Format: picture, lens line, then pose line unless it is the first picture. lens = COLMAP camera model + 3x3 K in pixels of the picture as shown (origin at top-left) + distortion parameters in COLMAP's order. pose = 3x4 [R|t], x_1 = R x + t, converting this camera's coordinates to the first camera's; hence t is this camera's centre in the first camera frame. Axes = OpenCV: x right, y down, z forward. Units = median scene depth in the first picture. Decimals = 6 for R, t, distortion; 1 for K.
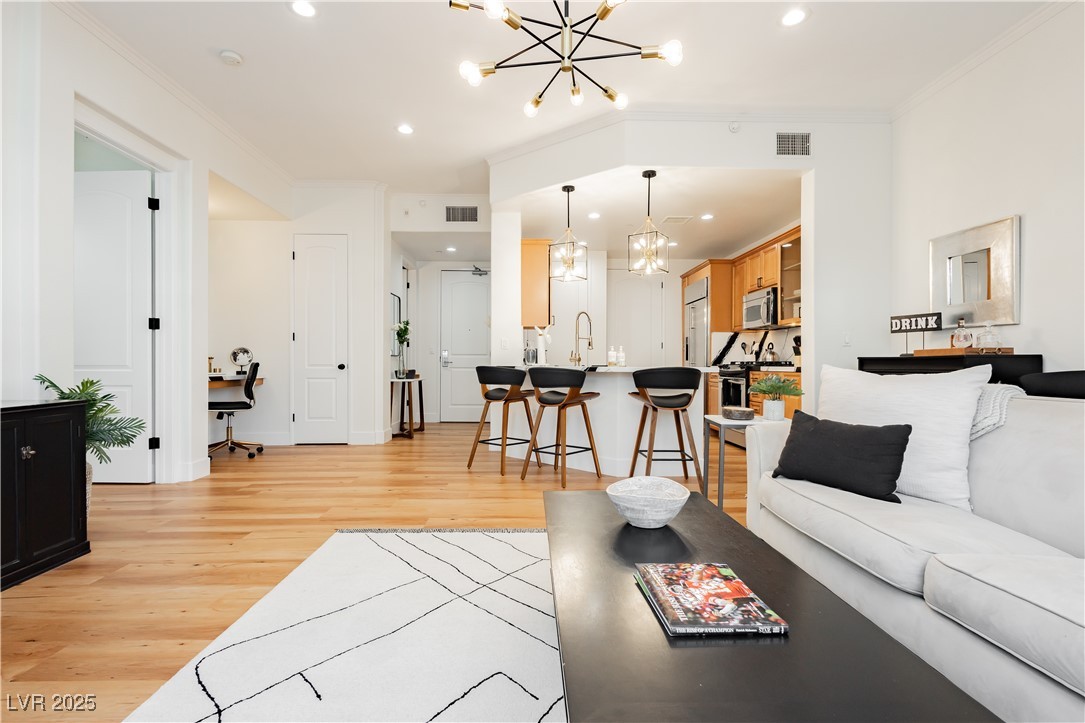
lens RADIAL K [[506.1, 0, 539.2], [0, 506.1, 363.1], [0, 0, 1]] dist [-0.000334, 0.000182]
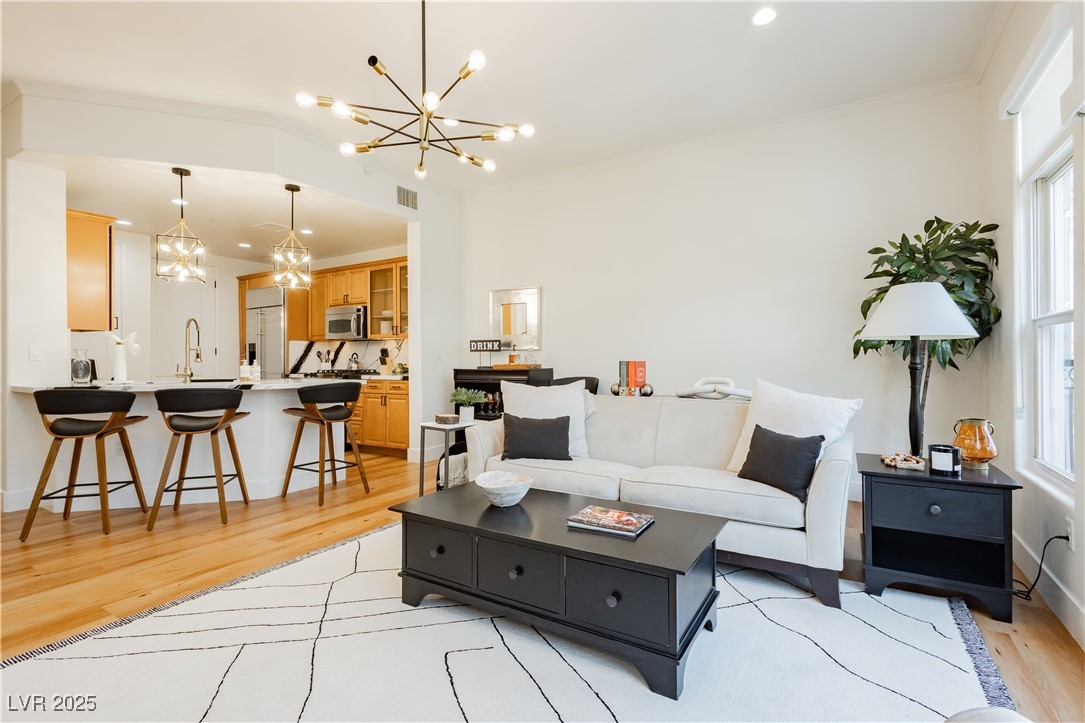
lens RADIAL K [[496.1, 0, 544.1], [0, 496.1, 359.6], [0, 0, 1]] dist [0.004415, -0.000211]
pose [[0.544091, -0.003745, 0.839018, -0.362539], [0.005365, 0.999985, 0.000984, -0.036317], [-0.839009, 0.003966, 0.544103, 0.057352]]
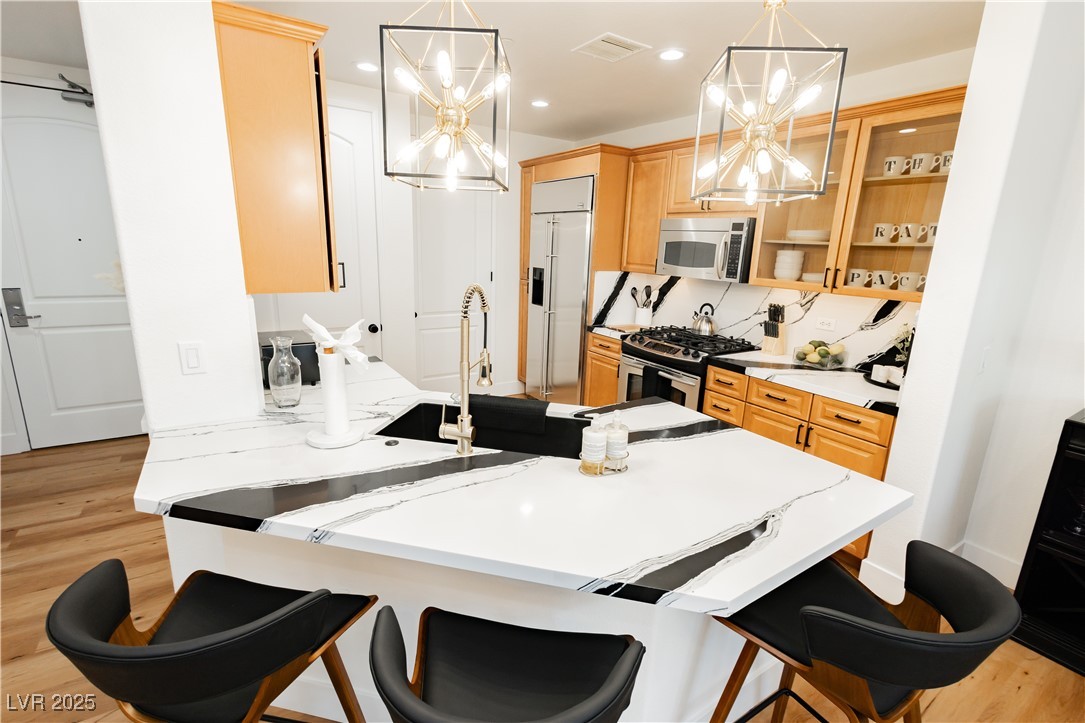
lens RADIAL K [[496.1, 0, 544.1], [0, 496.1, 359.6], [0, 0, 1]] dist [0.004415, -0.000211]
pose [[0.854209, -0.092984, 0.511548, -0.054782], [-0.035665, 0.971082, 0.236069, -0.164064], [-0.518705, -0.219896, 0.826190, 0.860134]]
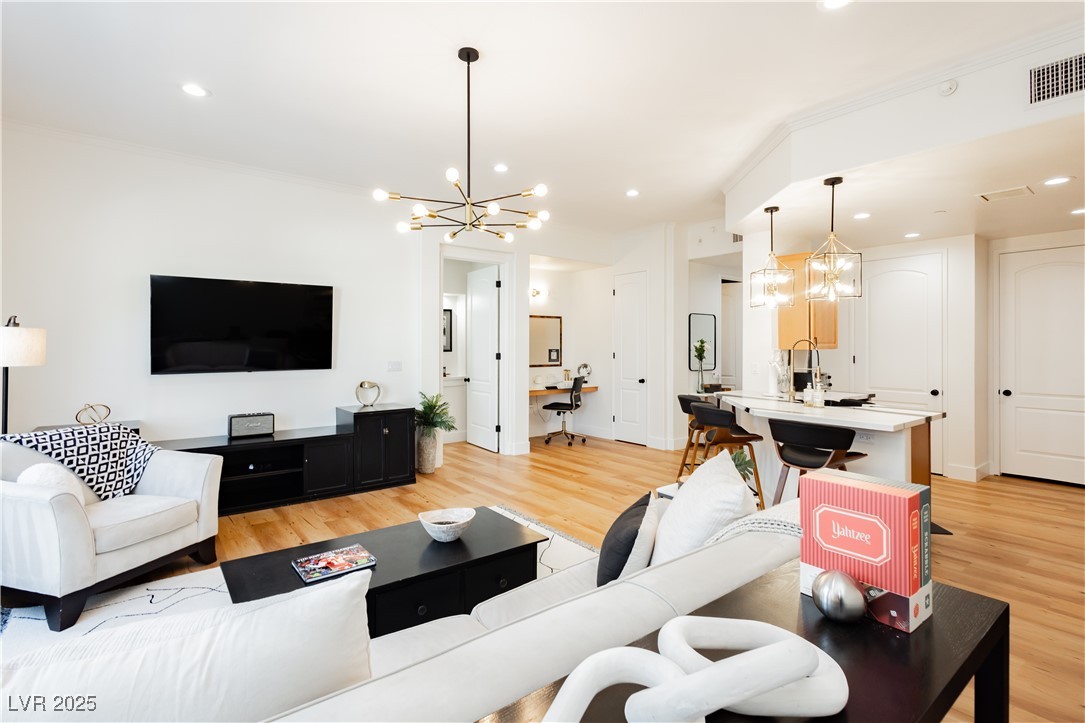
lens RADIAL K [[508.3, 0, 538.3], [0, 508.3, 344.6], [0, 0, 1]] dist [0.000281, 0.000045]
pose [[0.590122, -0.003995, -0.807304, 0.654107], [-0.002214, 0.999976, -0.006567, -0.105256], [0.807311, 0.005662, 0.590099, 0.124422]]
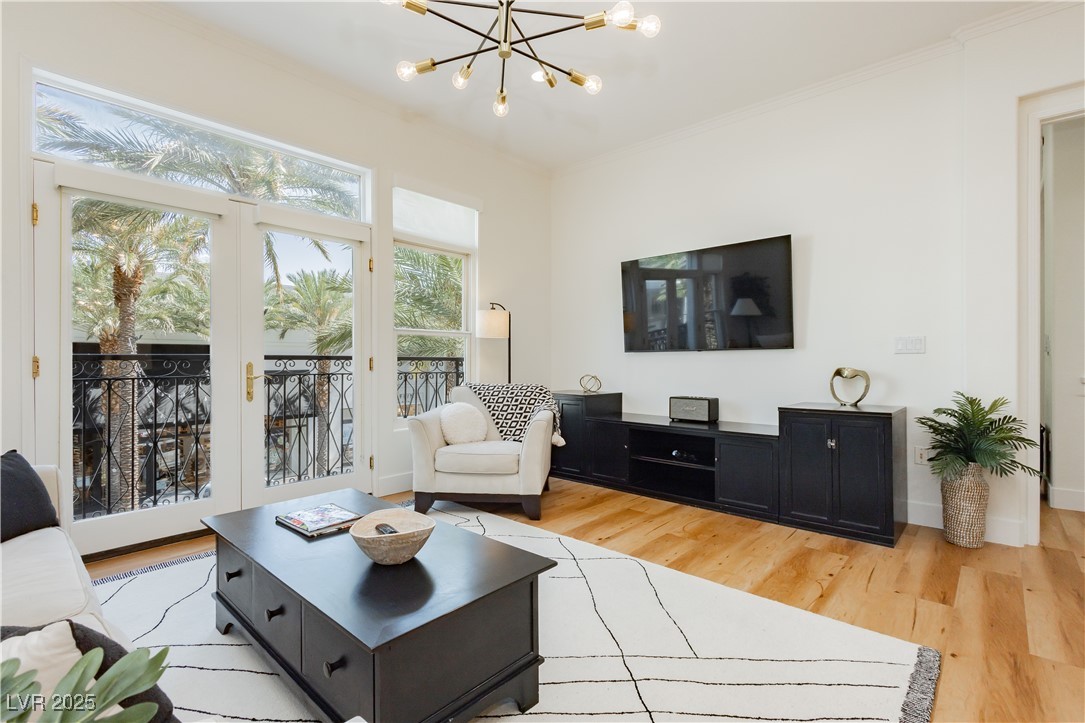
lens RADIAL K [[501.1, 0, 544.9], [0, 501.1, 357.3], [0, 0, 1]] dist [0.003003, 0.000176]
pose [[-0.685199, -0.003413, -0.728348, 0.295877], [-0.000461, 0.999991, -0.004252, -0.030837], [0.728355, -0.002578, -0.685195, 0.760994]]
